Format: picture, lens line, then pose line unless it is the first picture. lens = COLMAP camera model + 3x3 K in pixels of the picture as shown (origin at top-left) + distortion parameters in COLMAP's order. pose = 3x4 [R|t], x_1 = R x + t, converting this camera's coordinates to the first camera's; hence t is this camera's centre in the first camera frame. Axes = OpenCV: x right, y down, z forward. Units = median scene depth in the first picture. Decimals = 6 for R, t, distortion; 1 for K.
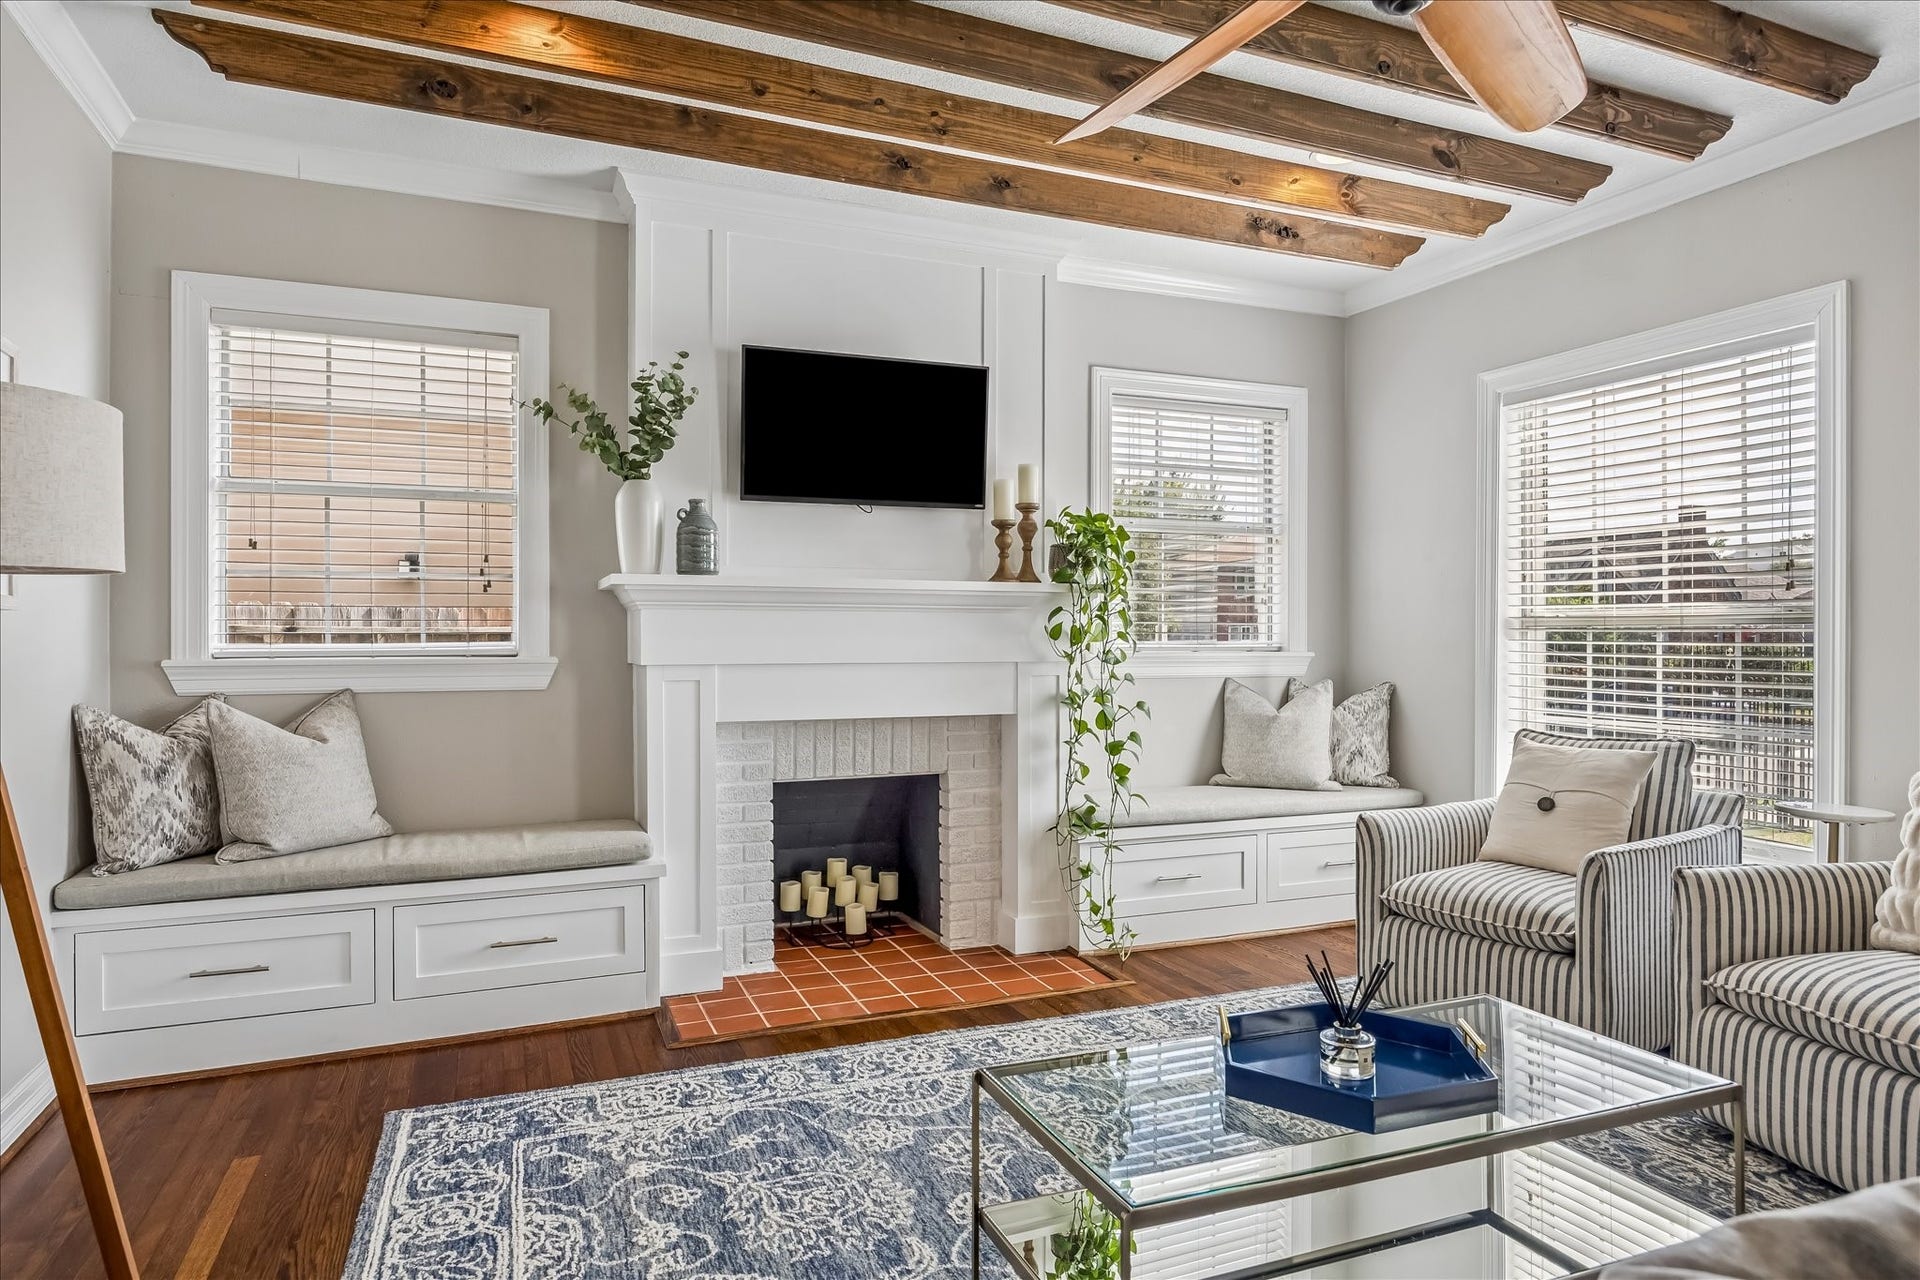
lens RADIAL K [[1119.2, 0, 960.0], [0, 1119.2, 640.0], [0, 0, 1]] dist [-0.012377, 0.000737]
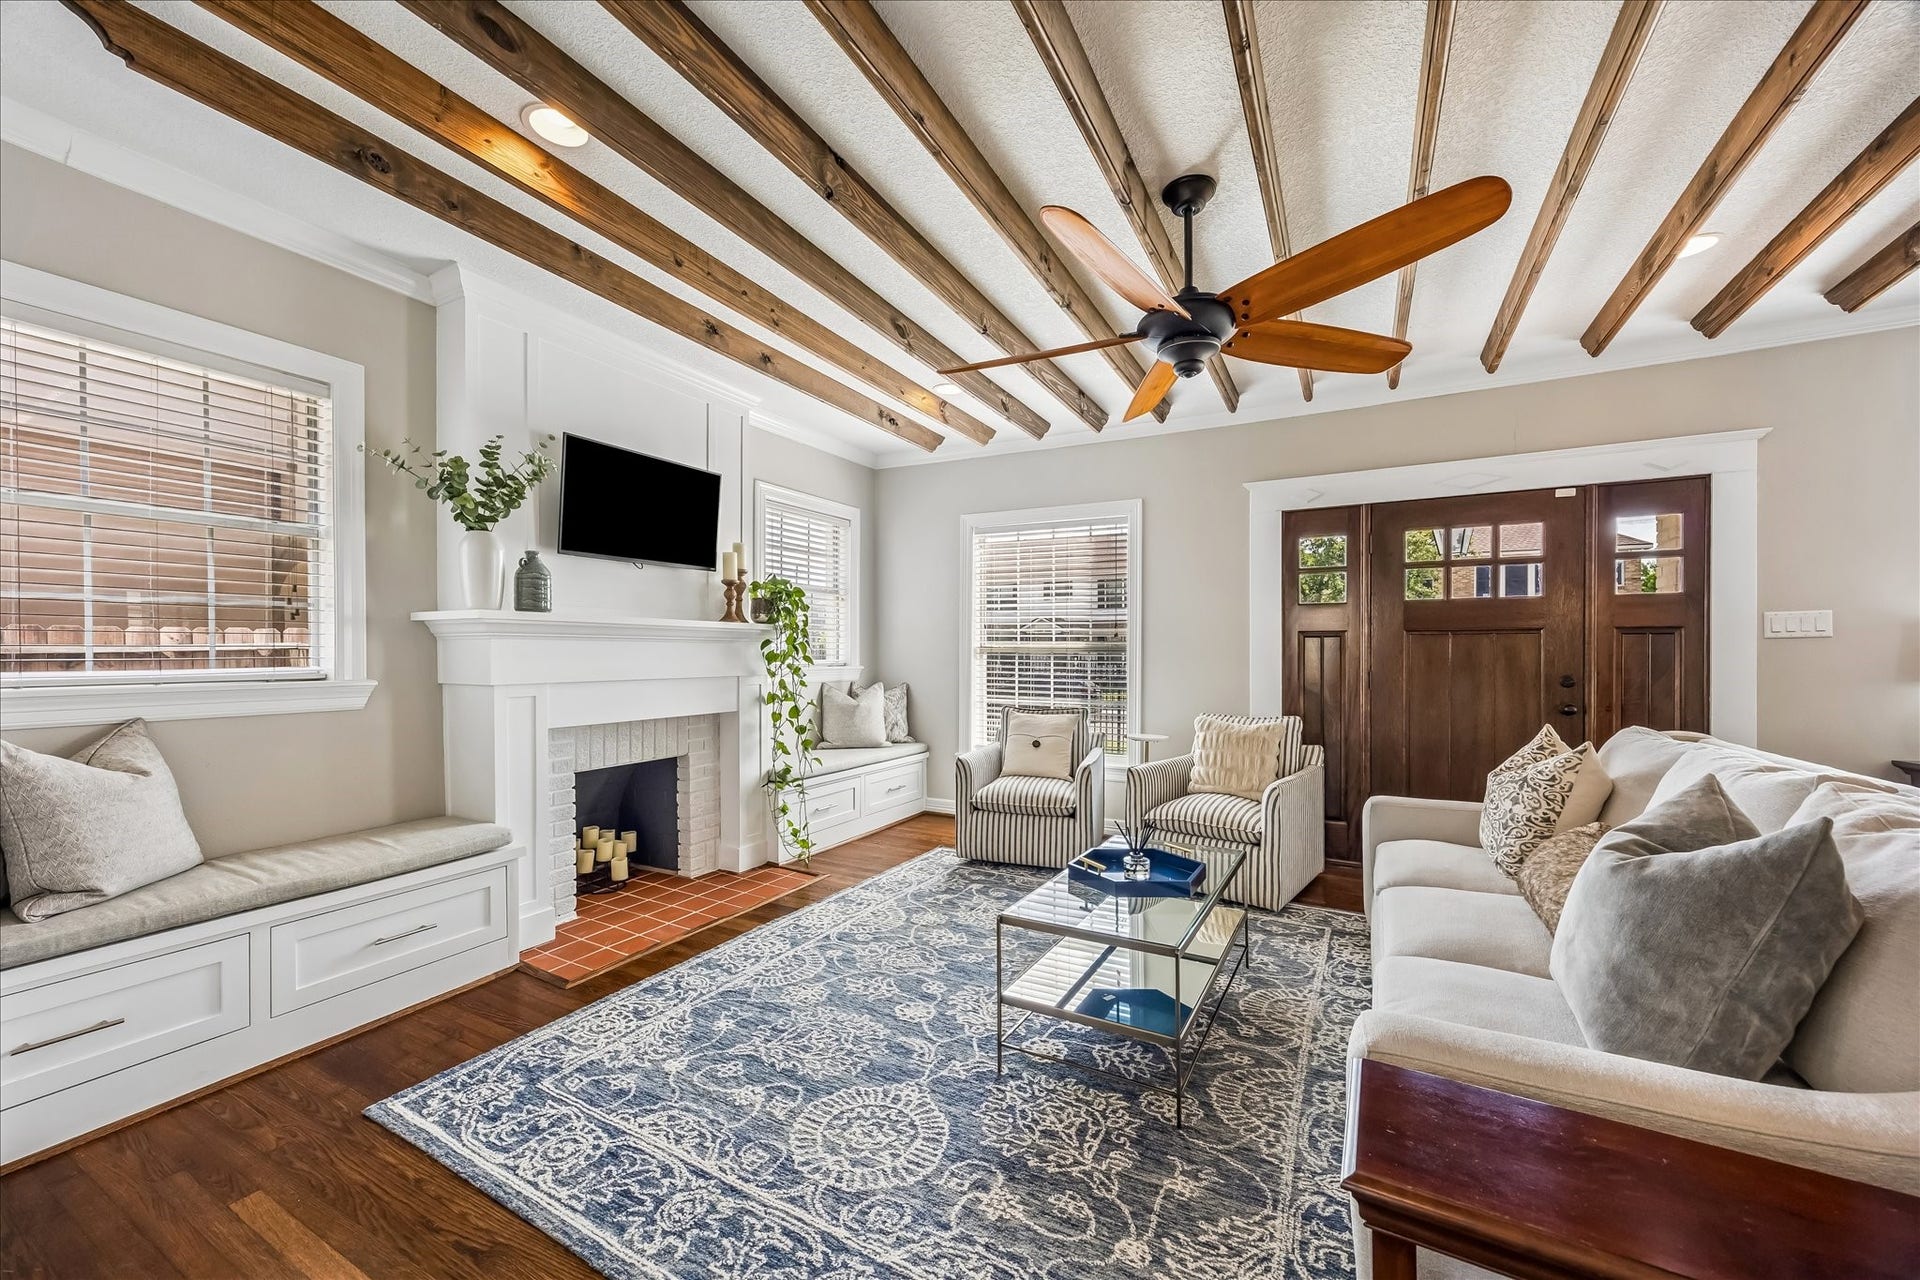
lens RADIAL K [[729.3, 0, 951.3], [0, 729.3, 656.1], [0, 0, 1]] dist [0.000632, -0.000137]
pose [[0.788555, -0.001268, 0.614963, -0.366387], [-0.001762, 0.999989, 0.004322, -0.012949], [-0.614962, -0.004492, 0.788544, 0.071225]]
